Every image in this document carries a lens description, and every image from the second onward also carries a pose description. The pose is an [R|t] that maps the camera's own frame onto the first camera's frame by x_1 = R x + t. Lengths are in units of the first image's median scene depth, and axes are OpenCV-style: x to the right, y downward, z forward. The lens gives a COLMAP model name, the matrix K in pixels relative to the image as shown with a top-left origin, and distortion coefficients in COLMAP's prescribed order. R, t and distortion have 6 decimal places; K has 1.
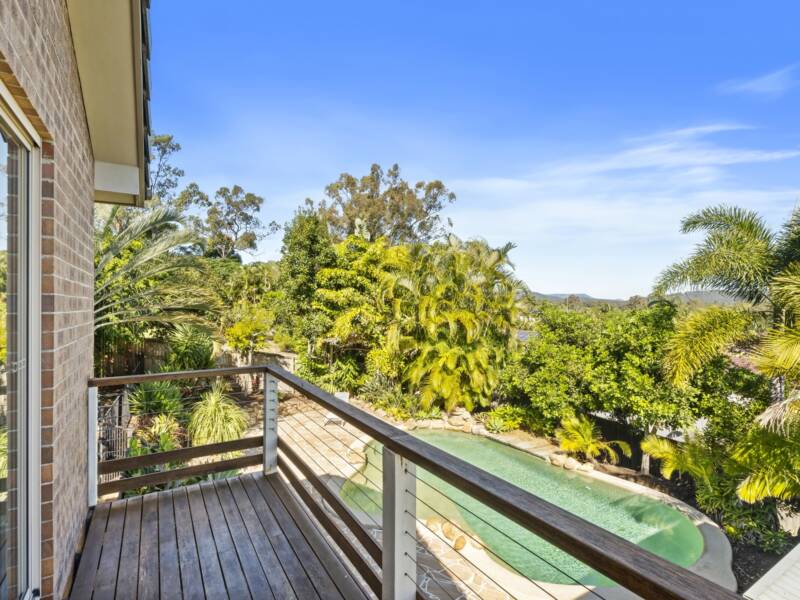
lens RADIAL K [[398.0, 0, 394.5], [0, 398.0, 304.6], [0, 0, 1]] dist [-0.006620, -0.000427]
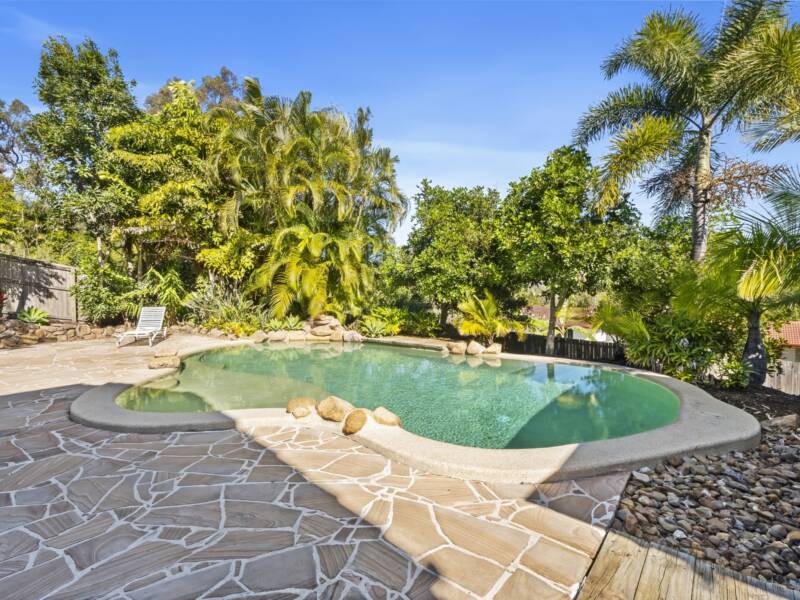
lens RADIAL K [[398.0, 0, 396.7], [0, 398.0, 300.2], [0, 0, 1]] dist [-0.006620, -0.000427]
pose [[0.932760, -0.008350, 0.360400, 0.014806], [-0.007661, 0.999047, 0.042974, 0.199615], [-0.360416, -0.042846, 0.931807, 0.240344]]
